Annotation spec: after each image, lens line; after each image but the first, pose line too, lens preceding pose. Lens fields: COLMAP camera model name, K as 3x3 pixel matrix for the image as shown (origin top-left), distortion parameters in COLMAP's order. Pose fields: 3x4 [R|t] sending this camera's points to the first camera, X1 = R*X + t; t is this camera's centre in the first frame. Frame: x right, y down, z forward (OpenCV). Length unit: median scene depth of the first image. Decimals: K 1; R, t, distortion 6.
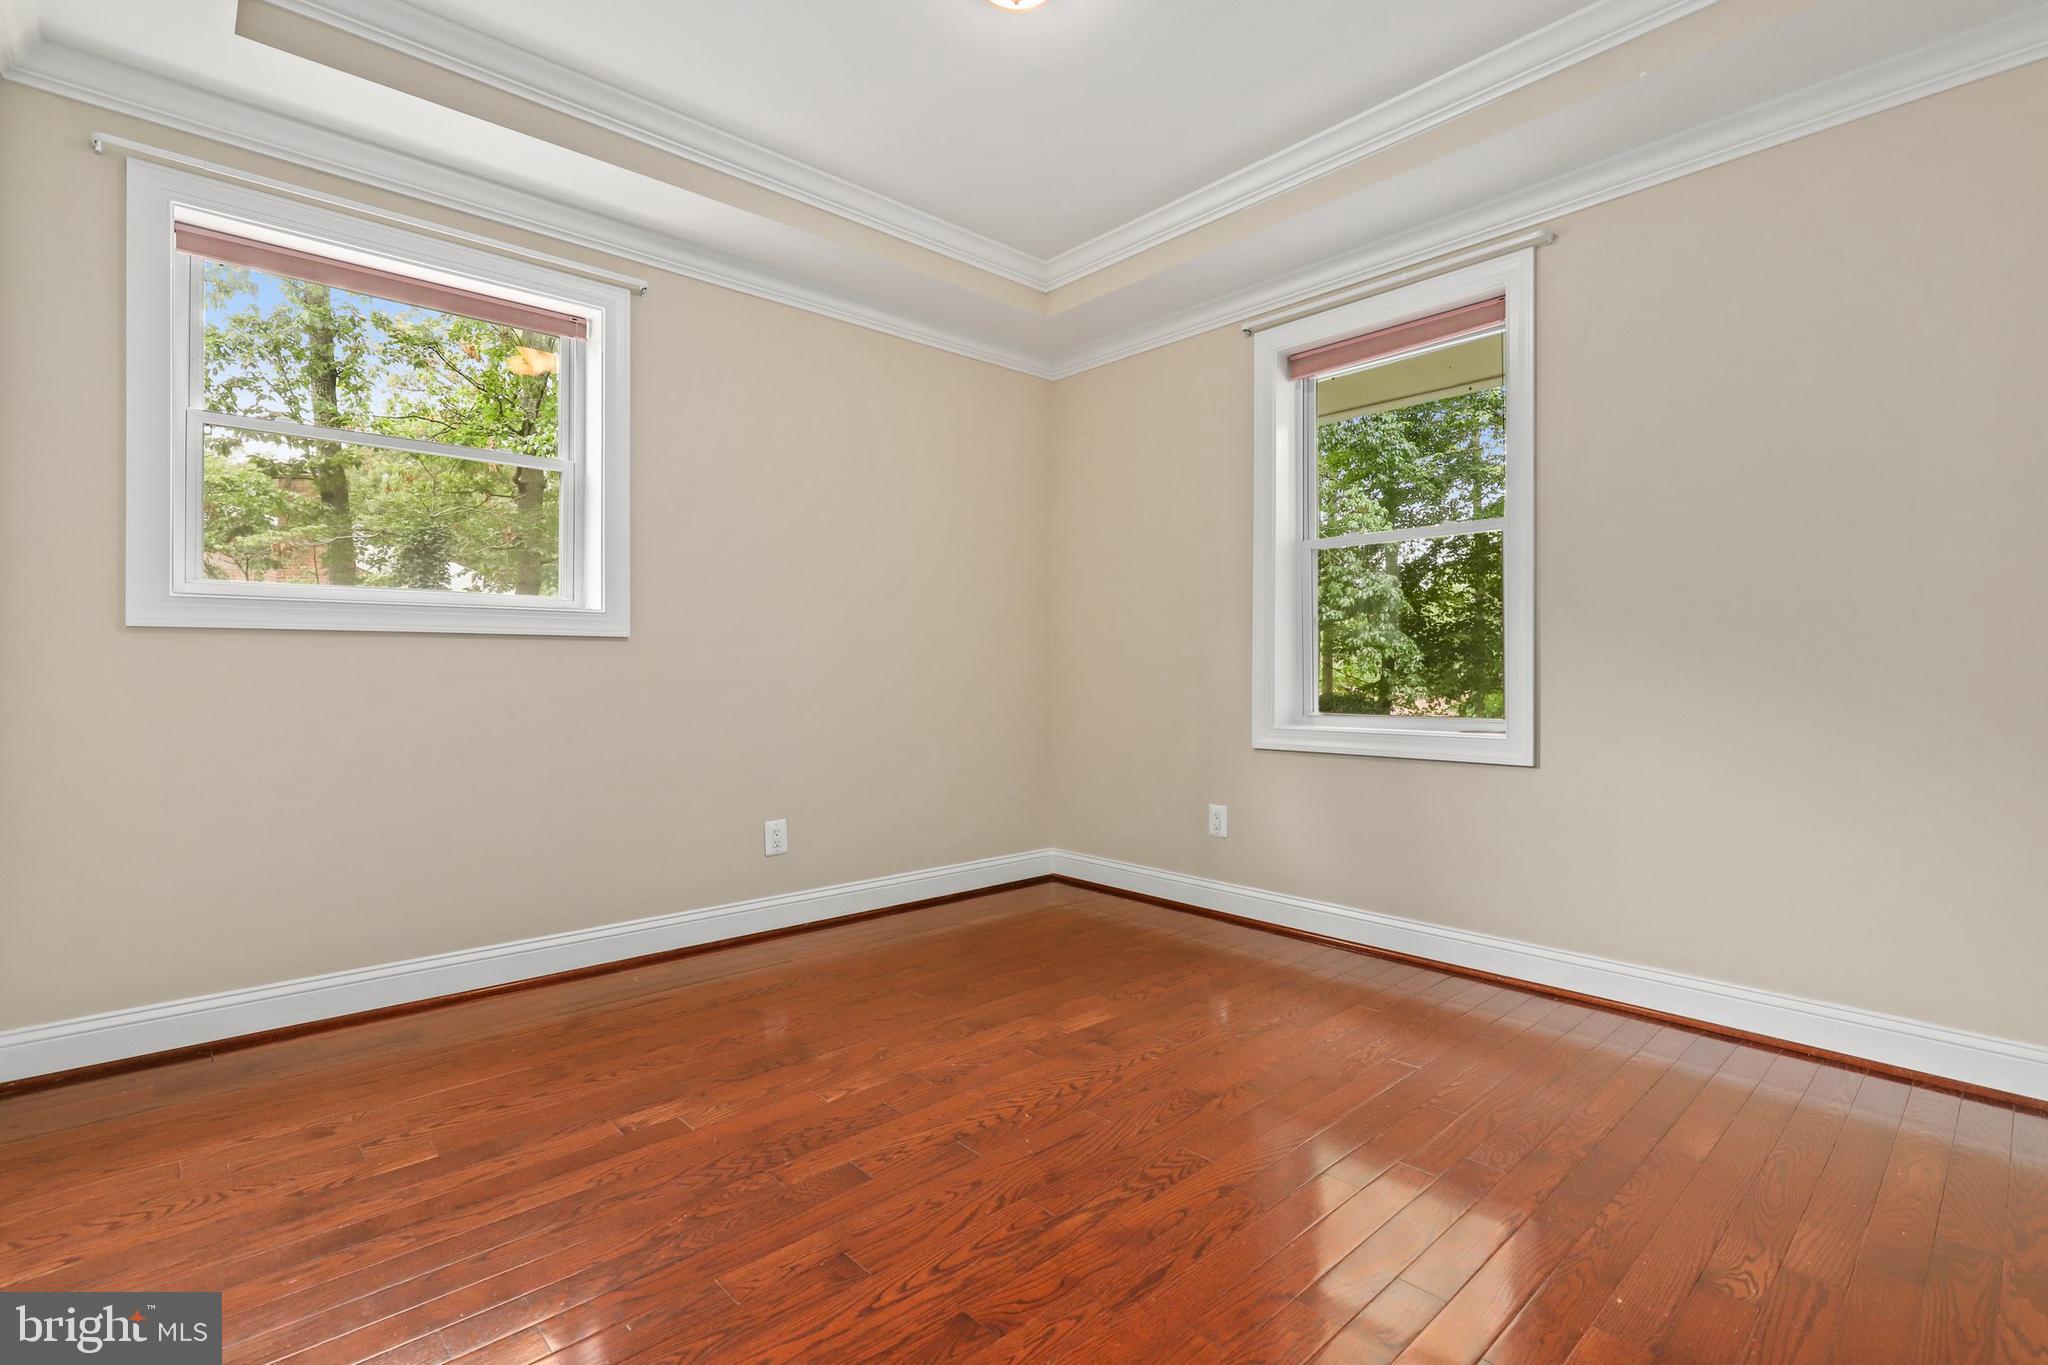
lens RADIAL K [[942.9, 0, 1026.5], [0, 942.9, 671.7], [0, 0, 1]] dist [0.003164, 0.000843]
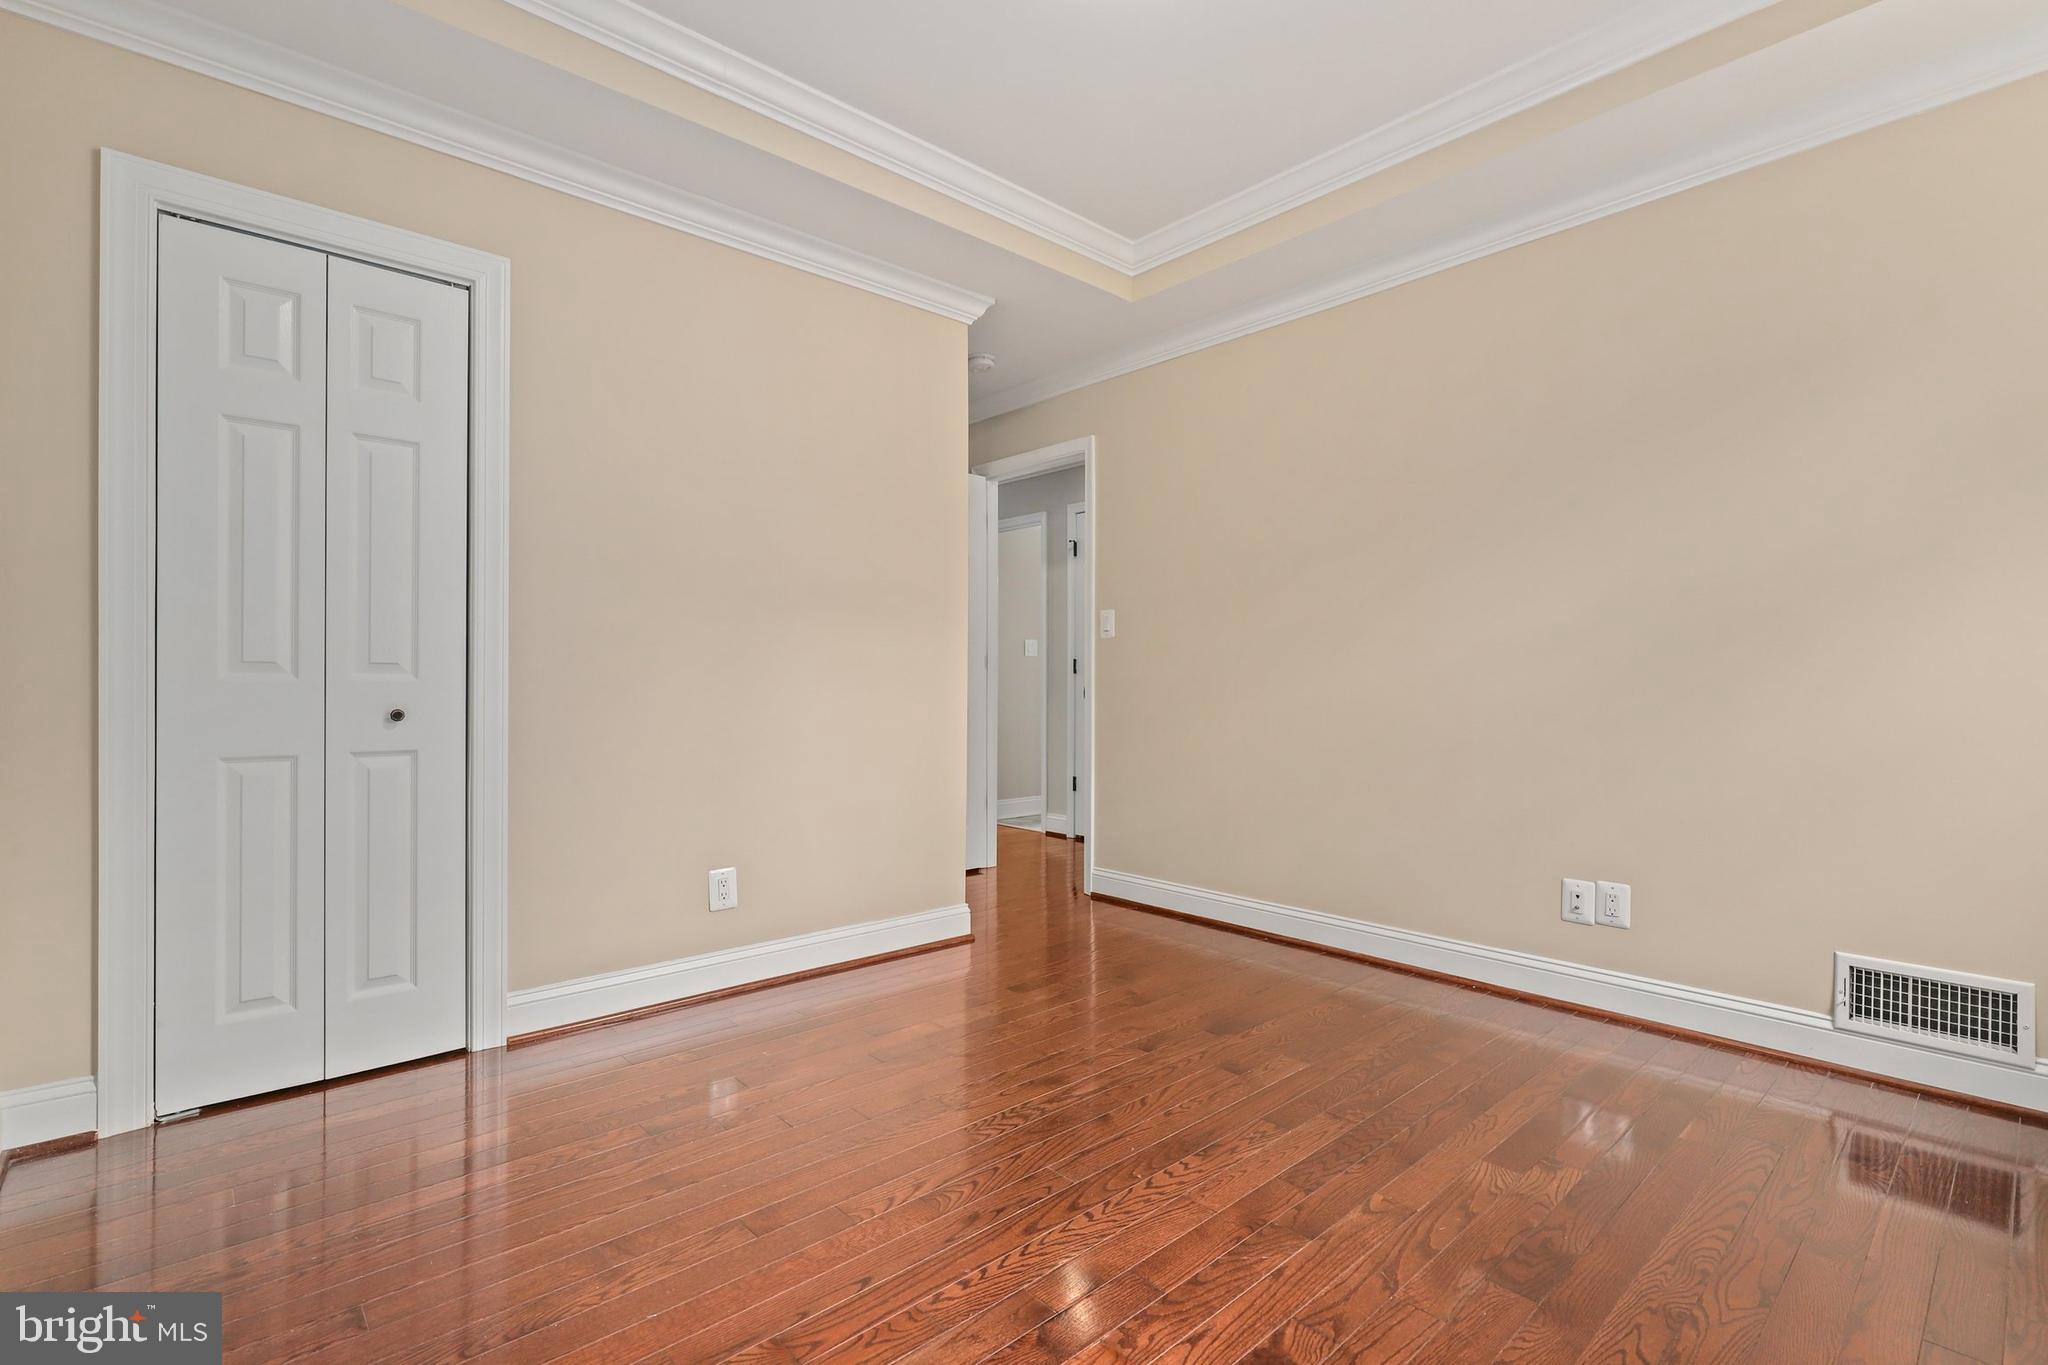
lens RADIAL K [[942.9, 0, 1030.8], [0, 942.9, 684.5], [0, 0, 1]] dist [0.003164, 0.000843]
pose [[-0.999999, -0.001072, 0.000205, 0.104465], [-0.001072, 0.999996, 0.002585, -0.002637], [-0.000207, 0.002585, -0.999997, 1.898522]]
